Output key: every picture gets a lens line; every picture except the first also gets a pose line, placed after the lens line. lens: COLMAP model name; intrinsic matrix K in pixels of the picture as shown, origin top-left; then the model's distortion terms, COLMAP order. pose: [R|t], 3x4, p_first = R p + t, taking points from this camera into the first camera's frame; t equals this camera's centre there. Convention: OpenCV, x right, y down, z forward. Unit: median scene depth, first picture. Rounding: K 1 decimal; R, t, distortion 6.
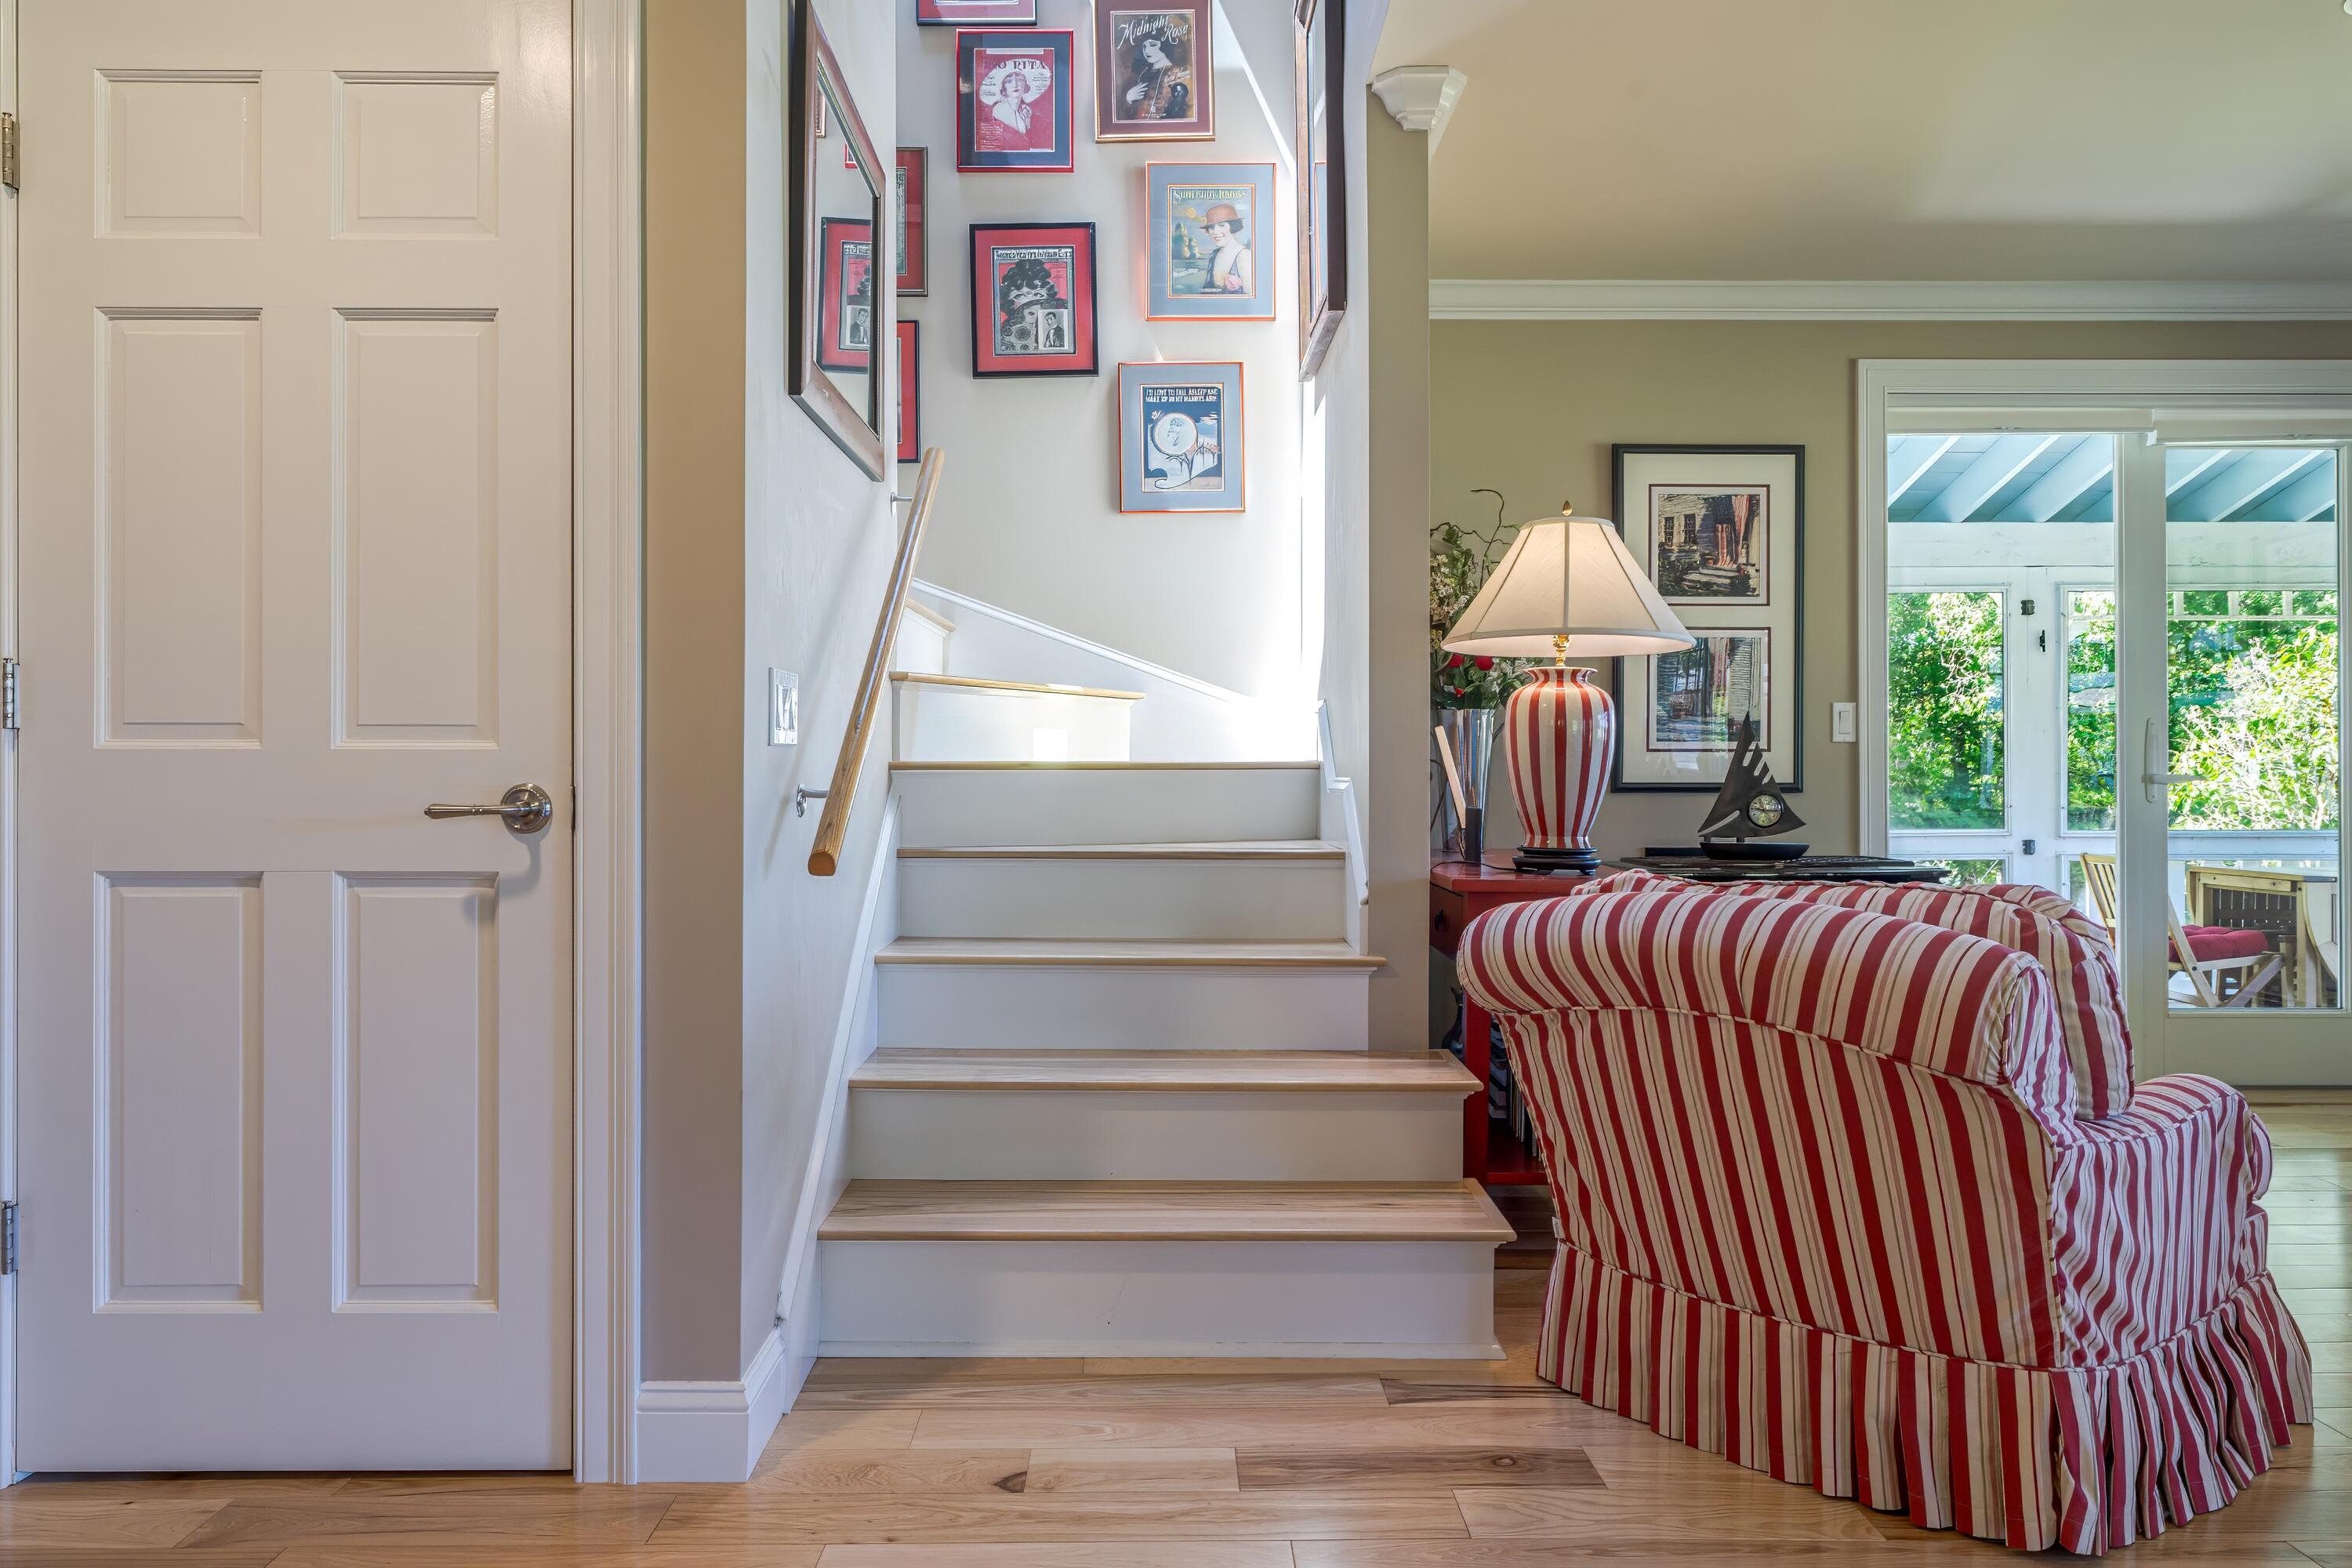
lens RADIAL K [[1508.7, 0, 1169.8], [0, 1508.7, 777.2], [0, 0, 1]] dist [0.003415, 0.000642]
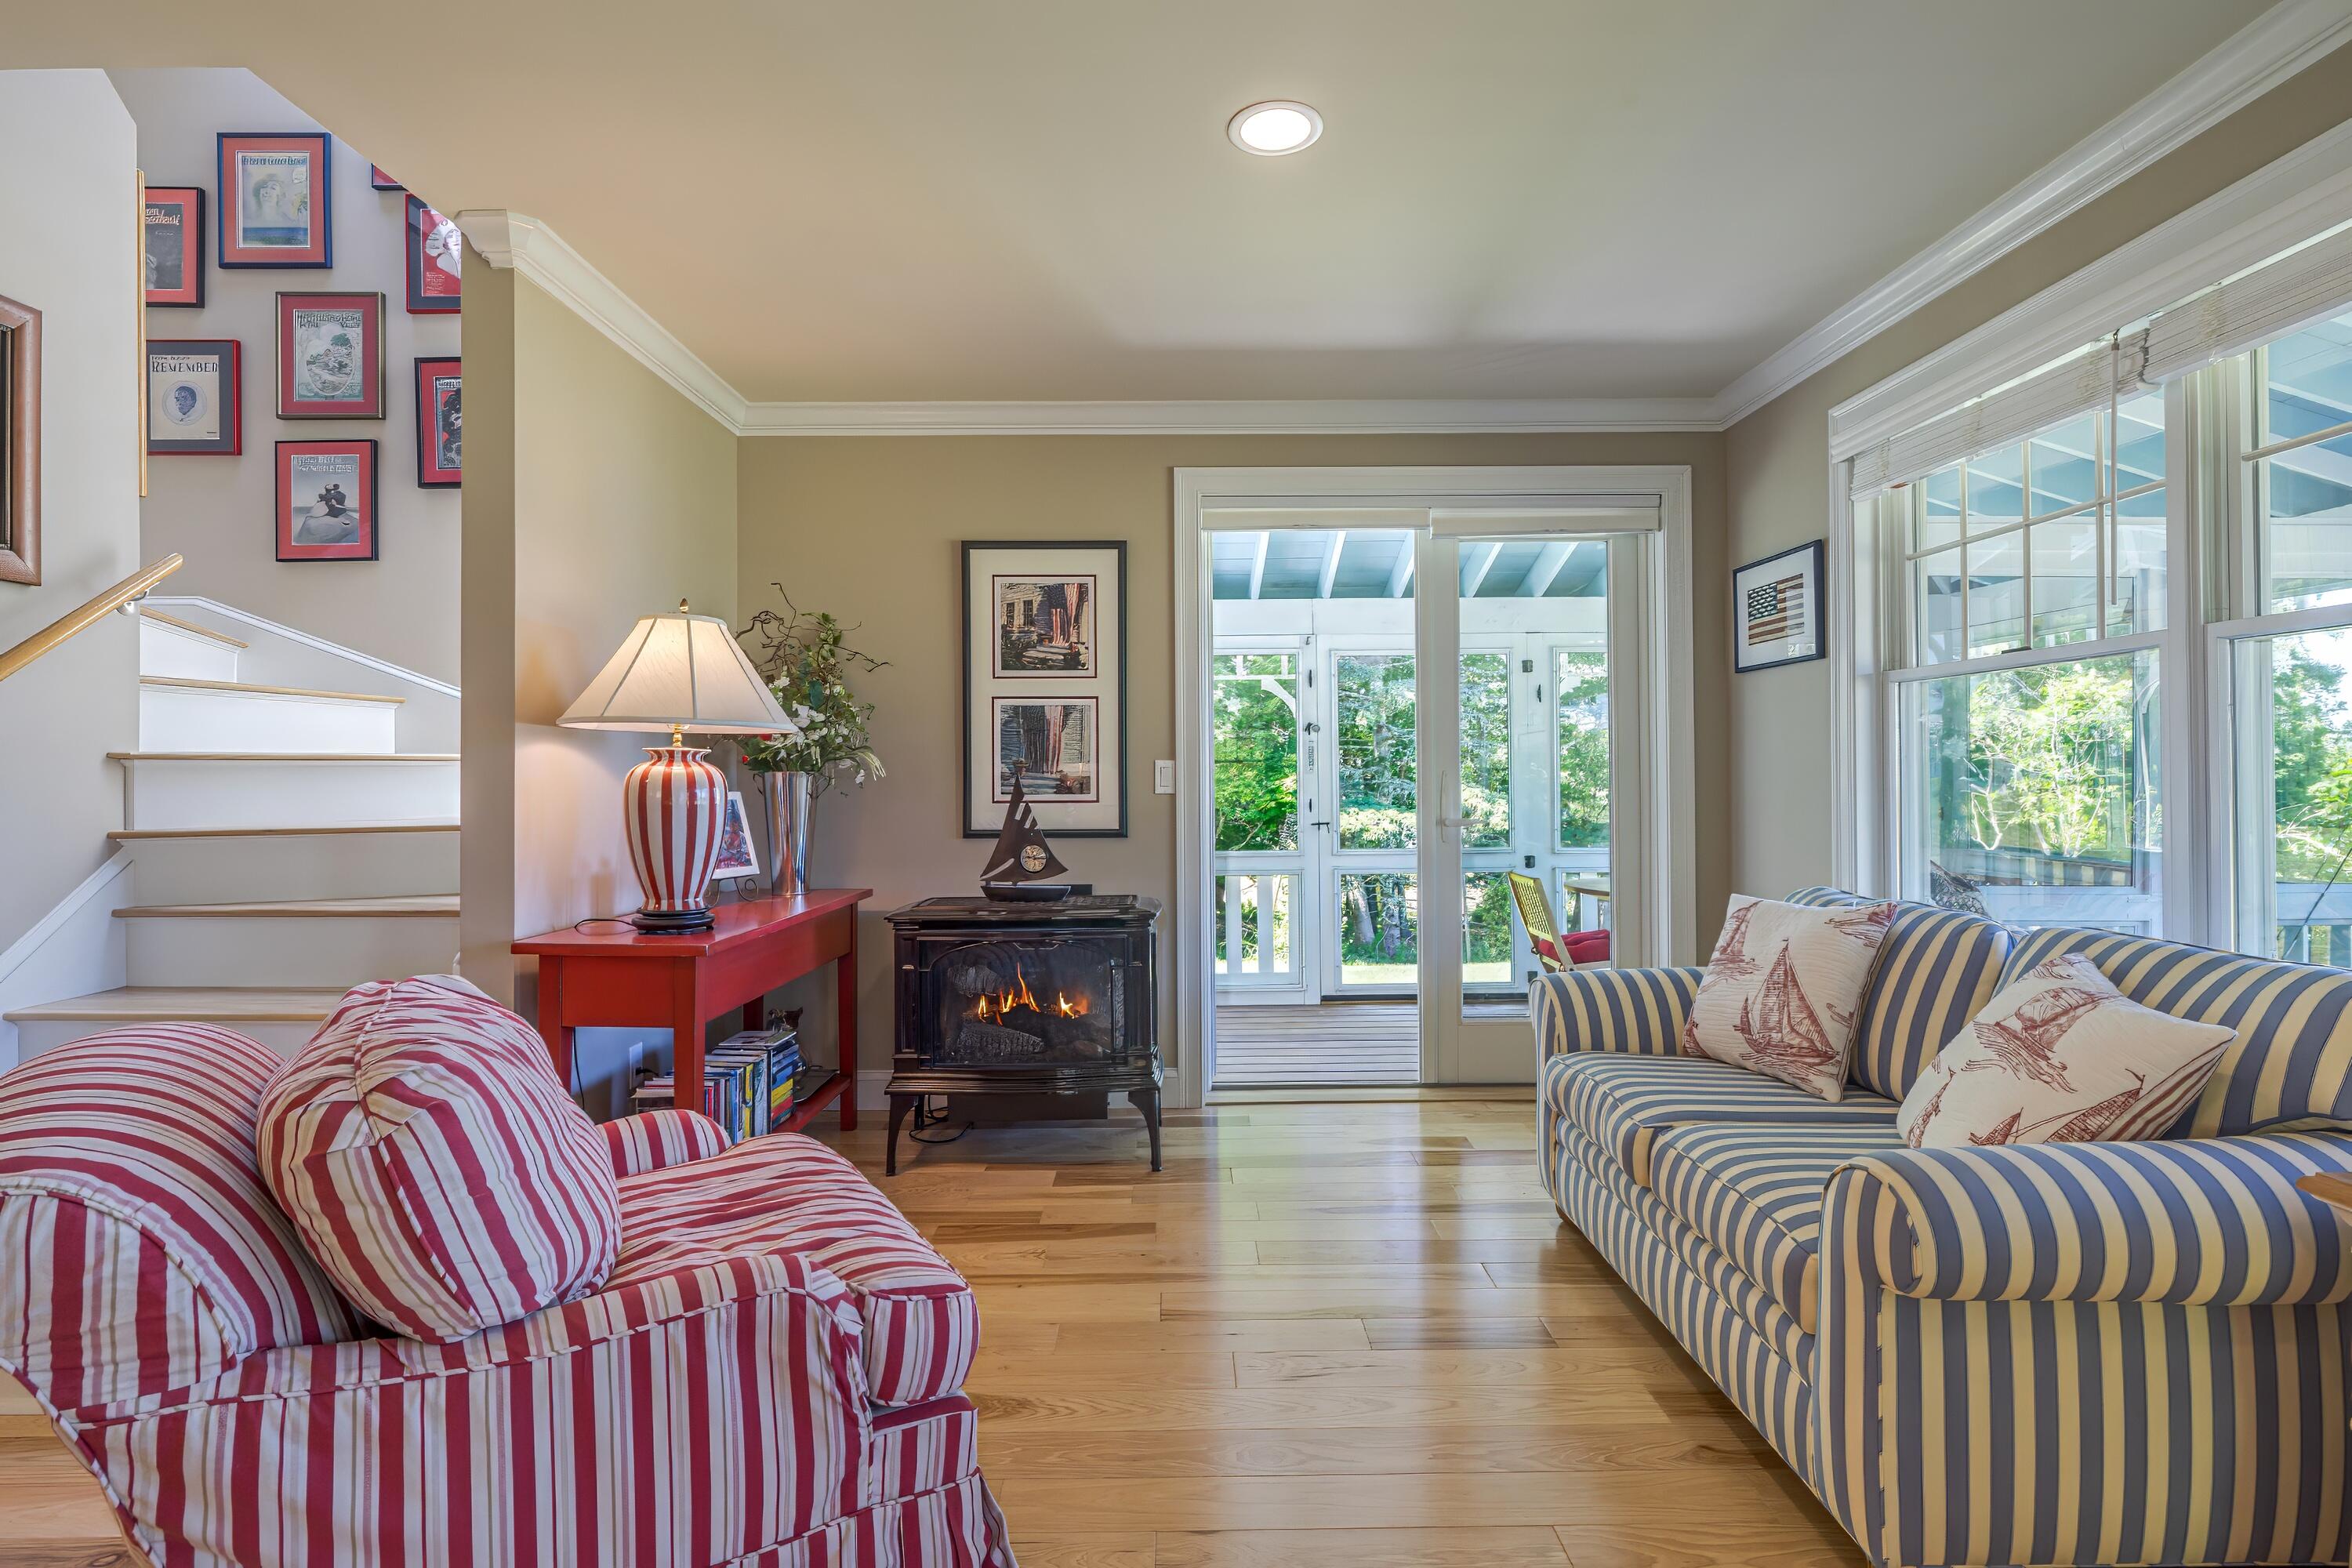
lens RADIAL K [[1131.5, 0, 1171.7], [0, 1131.5, 782.8], [0, 0, 1]] dist [-0.002781, 0.000315]
pose [[0.999937, -0.003144, -0.010753, 0.464984], [0.003198, 0.999983, 0.004951, -0.036471], [0.010737, -0.004985, 0.999930, 0.121361]]
